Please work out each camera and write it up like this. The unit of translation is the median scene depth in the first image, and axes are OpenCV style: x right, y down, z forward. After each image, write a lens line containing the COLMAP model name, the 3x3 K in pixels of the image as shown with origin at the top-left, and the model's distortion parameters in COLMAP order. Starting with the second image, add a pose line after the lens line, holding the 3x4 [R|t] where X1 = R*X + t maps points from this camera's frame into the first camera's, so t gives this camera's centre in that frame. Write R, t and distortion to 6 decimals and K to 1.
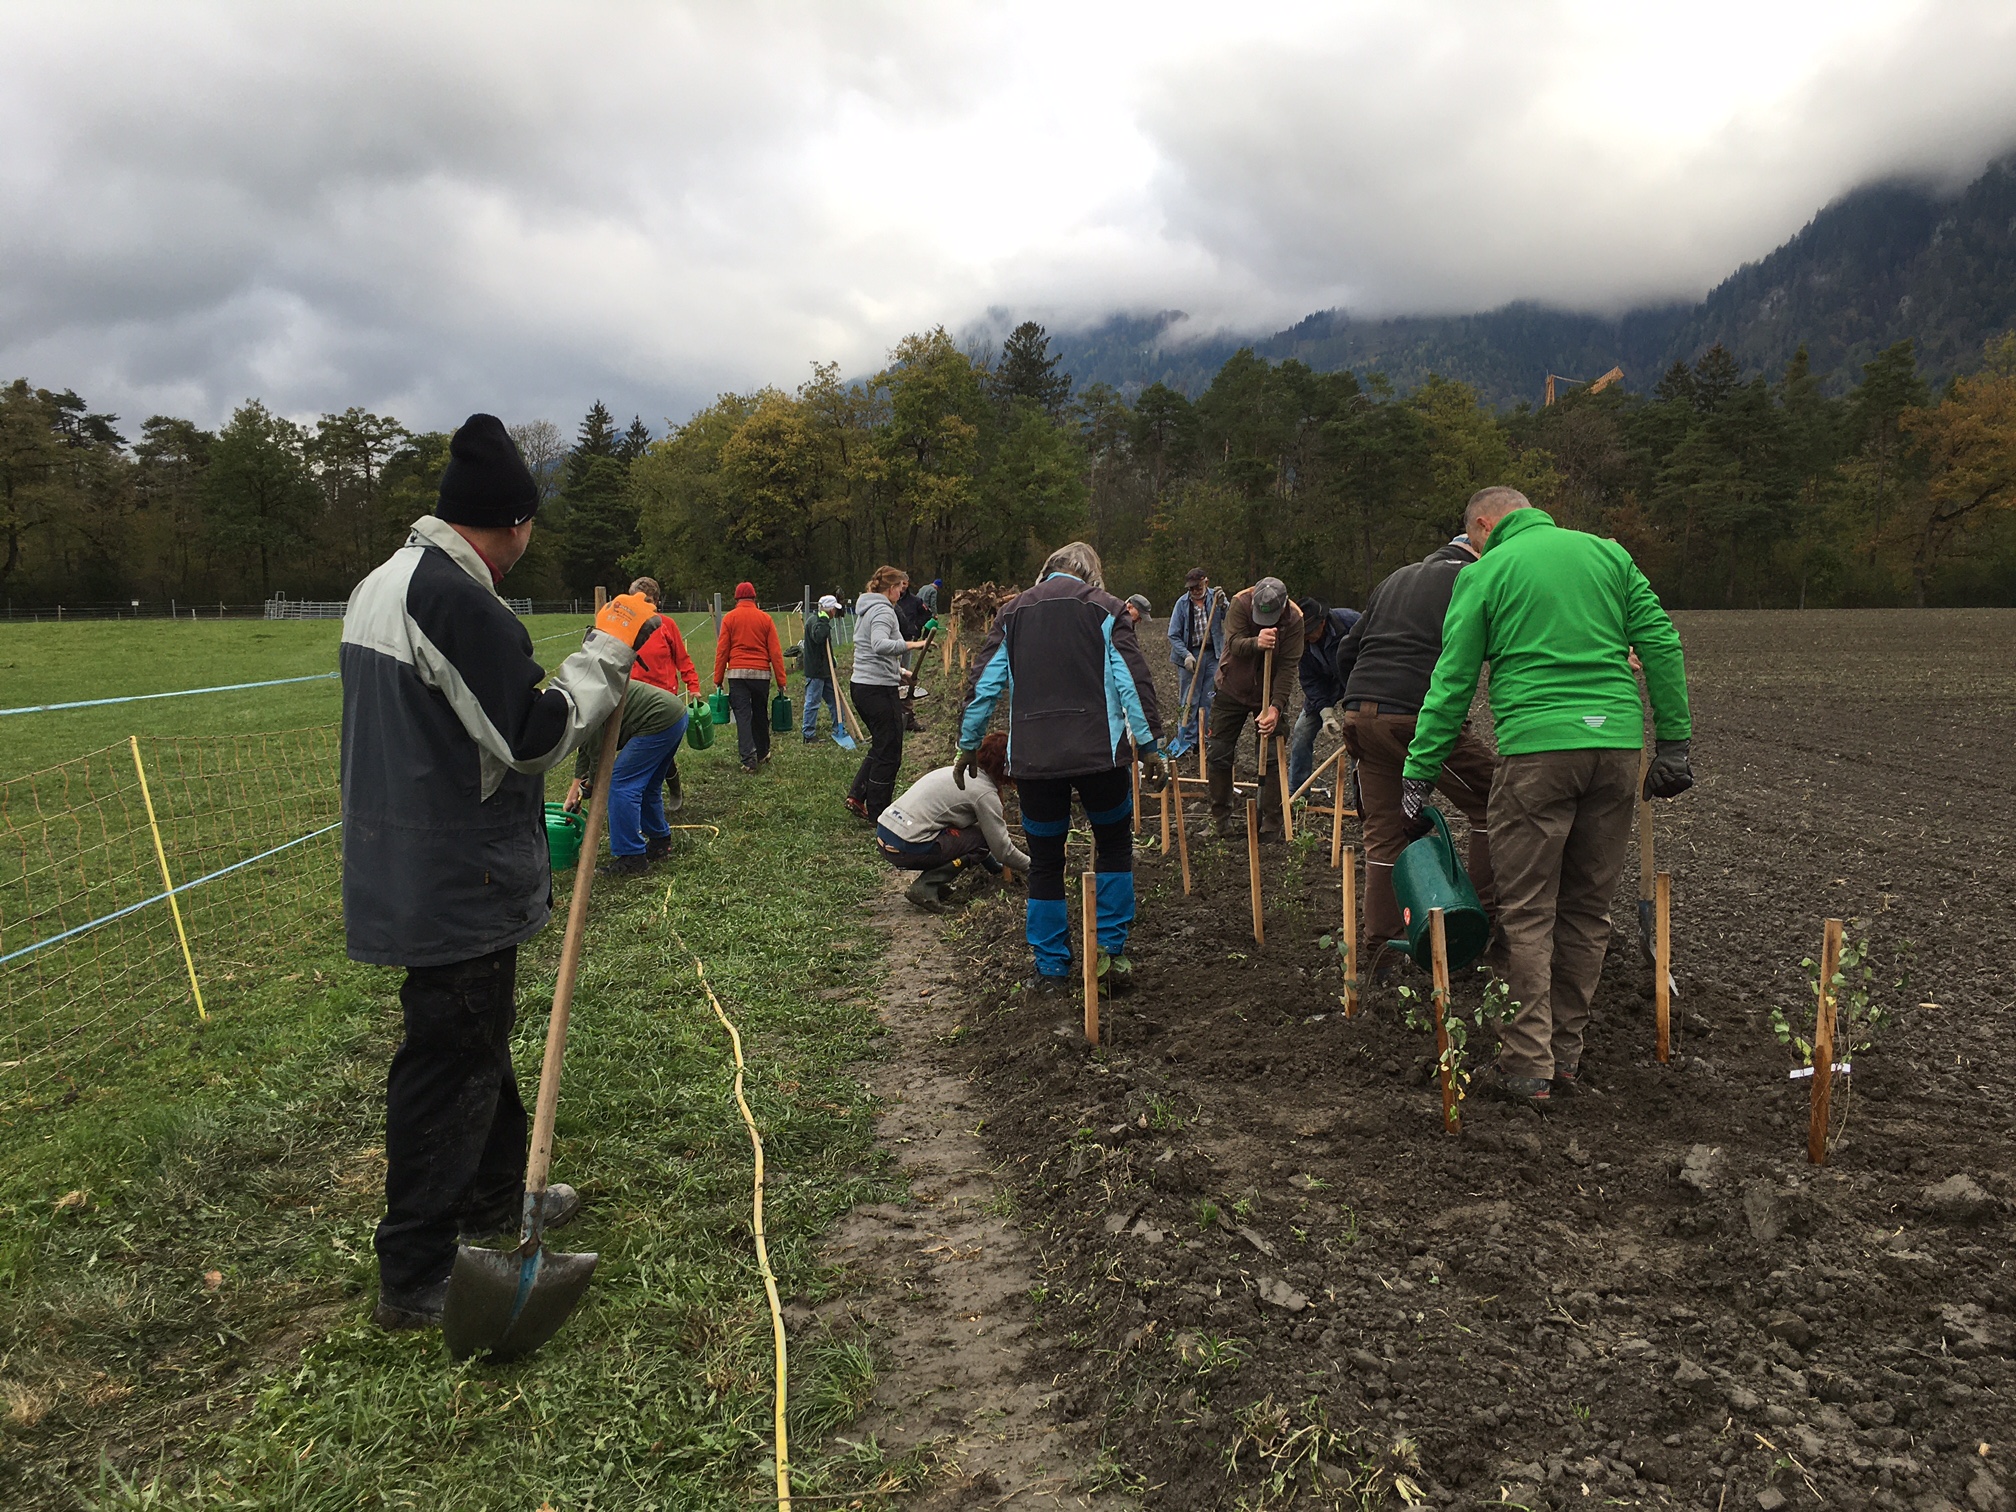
lens RADIAL K [[1718.0, 0, 1008.0], [0, 1718.0, 756.0], [0, 0, 1]] dist [0.100515, -0.135077]
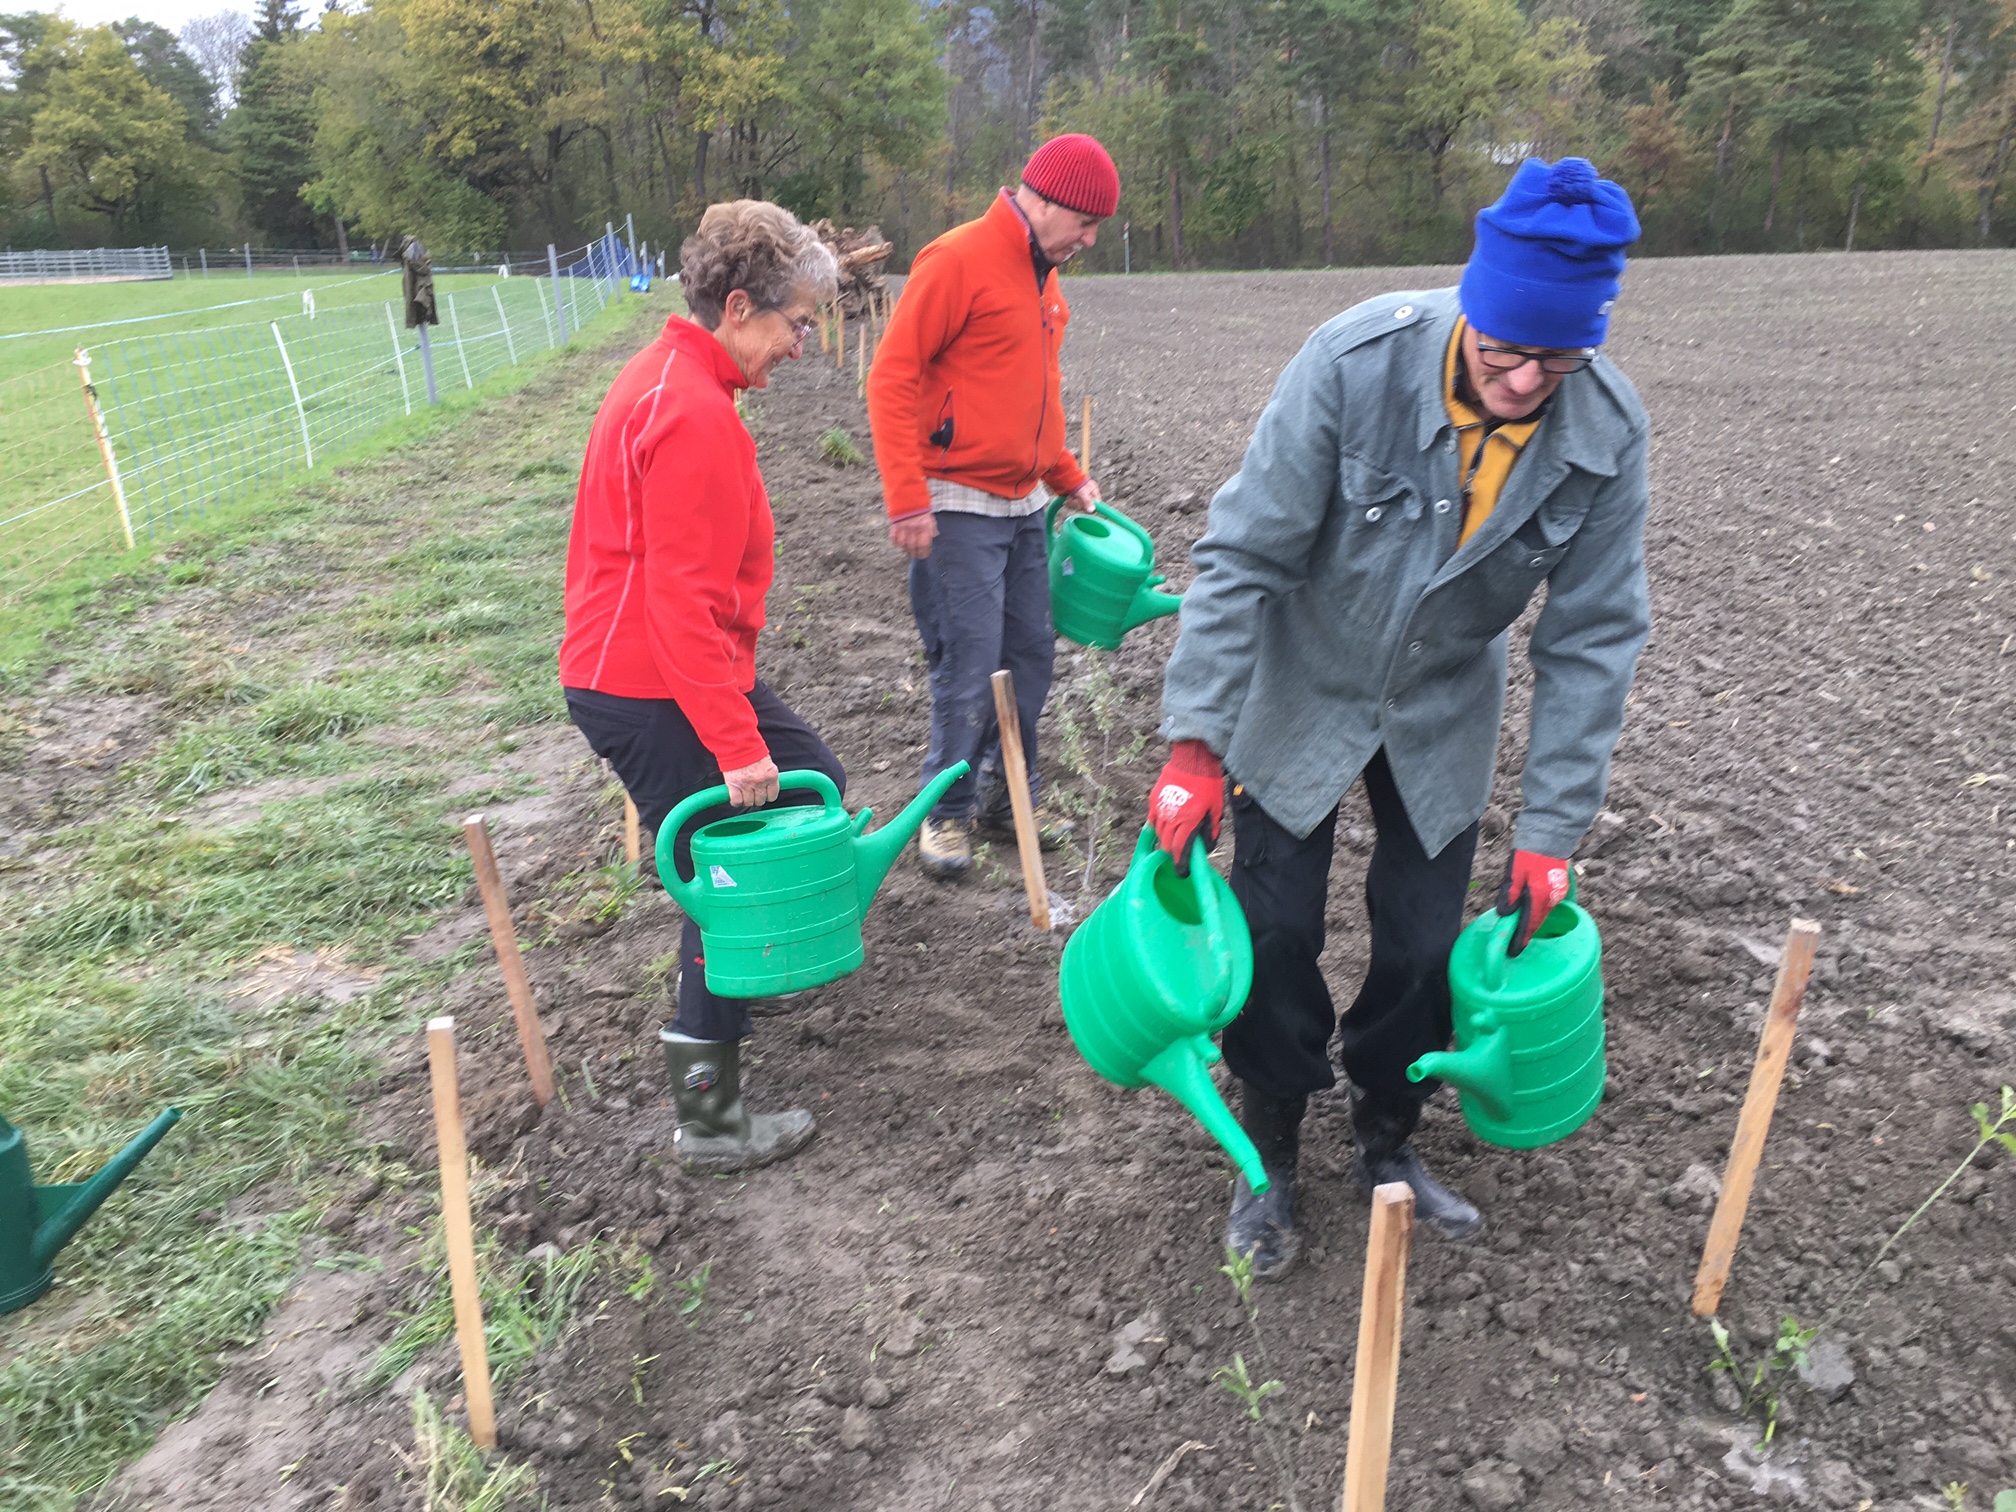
lens RADIAL K [[1718.0, 0, 1008.0], [0, 1718.0, 756.0], [0, 0, 1]] dist [0.100515, -0.135077]
pose [[0.995268, -0.038535, 0.089204, -0.003968], [0.019997, 0.979580, 0.200060, -0.024152], [-0.095092, -0.197329, 0.975714, 0.236104]]
